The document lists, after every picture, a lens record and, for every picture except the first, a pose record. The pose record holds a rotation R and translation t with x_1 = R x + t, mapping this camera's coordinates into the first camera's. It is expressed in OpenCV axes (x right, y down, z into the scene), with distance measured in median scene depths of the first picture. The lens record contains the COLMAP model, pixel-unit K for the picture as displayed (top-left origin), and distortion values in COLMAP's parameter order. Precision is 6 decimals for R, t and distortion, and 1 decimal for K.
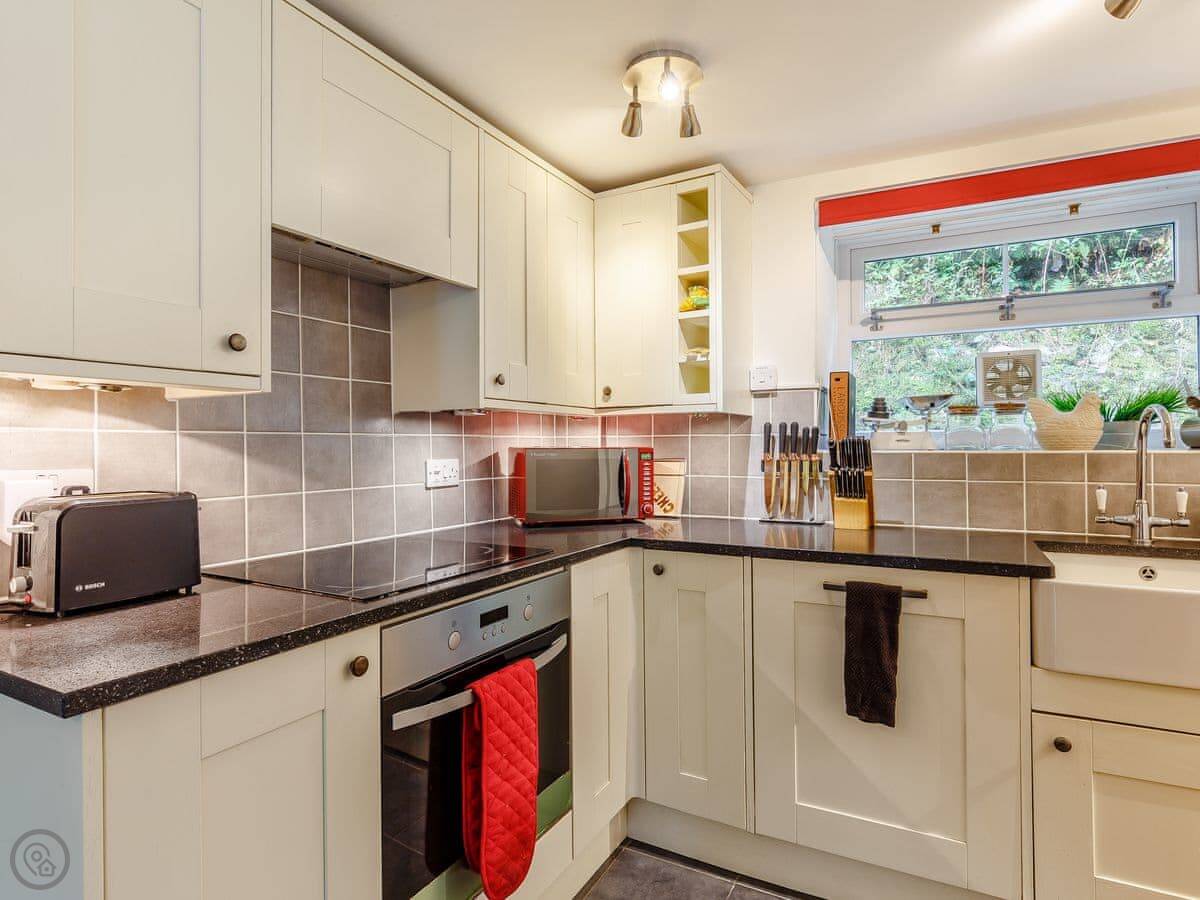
lens RADIAL K [[648.2, 0, 604.1], [0, 648.2, 441.1], [0, 0, 1]] dist [0.005742, -0.001327]
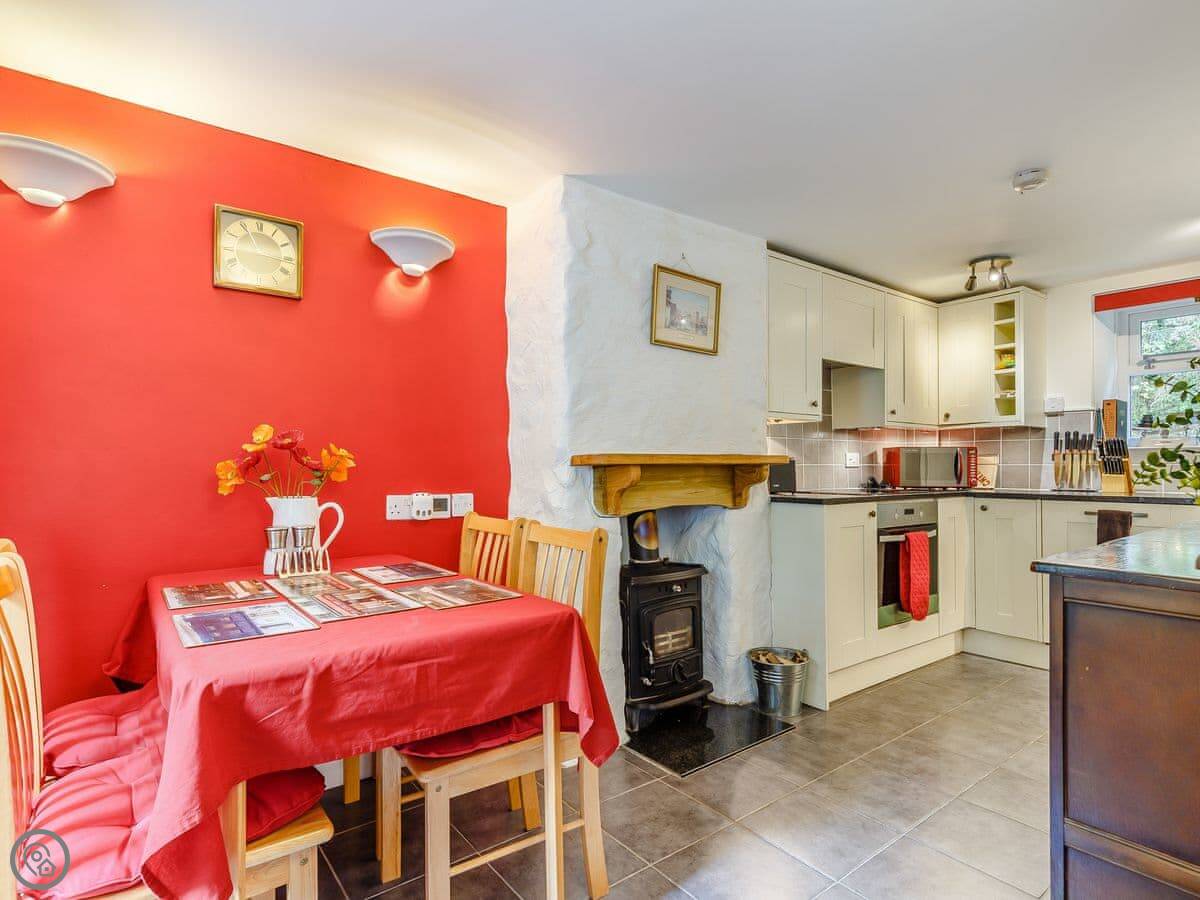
lens RADIAL K [[648.2, 0, 584.8], [0, 648.2, 463.8], [0, 0, 1]] dist [0.005742, -0.001327]
pose [[0.911691, 0.002254, -0.410870, -0.180730], [-0.002246, 0.999997, 0.000502, 0.060894], [0.410870, 0.000465, 0.911694, -1.103825]]
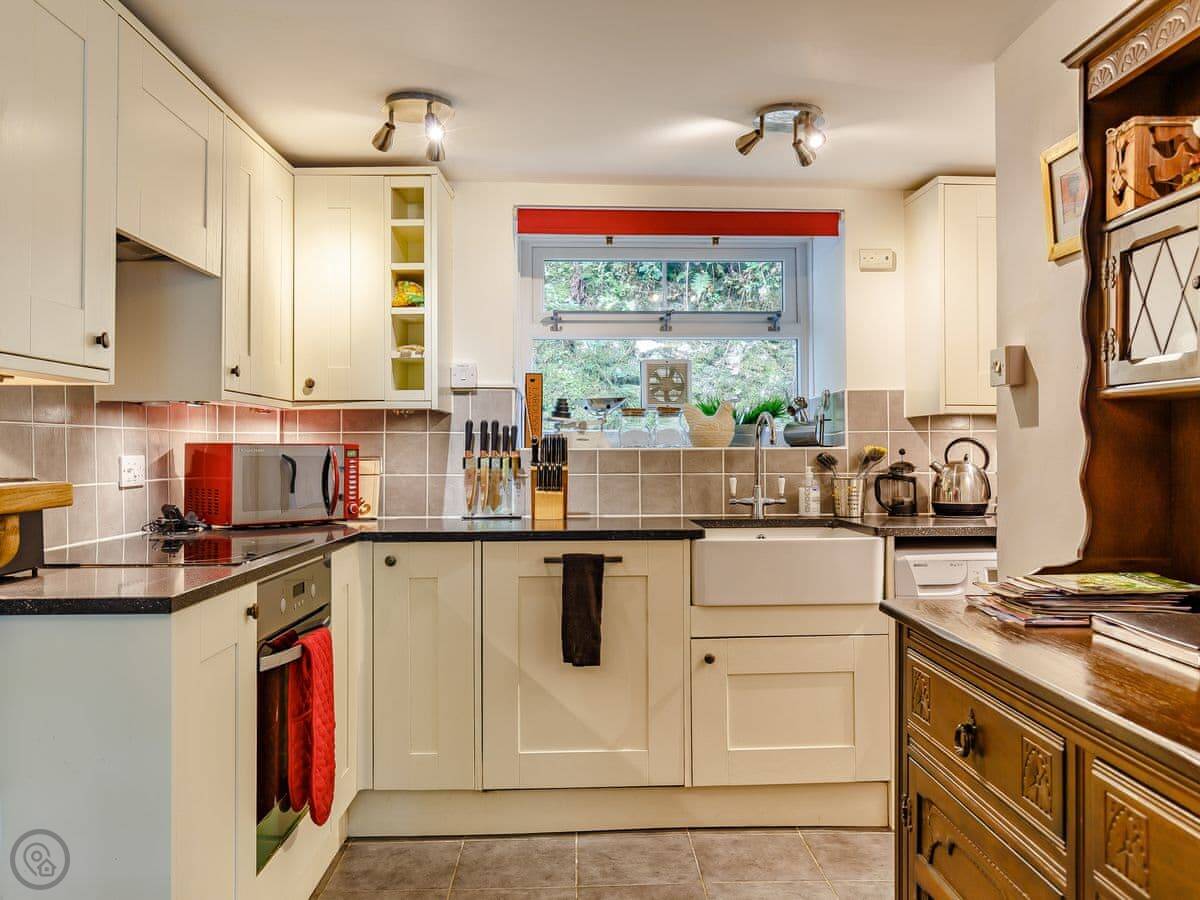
lens RADIAL K [[1029.1, 0, 607.9], [0, 1029.1, 426.9], [0, 0, 1]] dist [0.008203, 0.010494]
pose [[0.863539, 0.014561, 0.504072, -0.396630], [-0.004481, 0.999765, -0.021205, 0.015829], [-0.504262, 0.016053, 0.863402, -0.528219]]
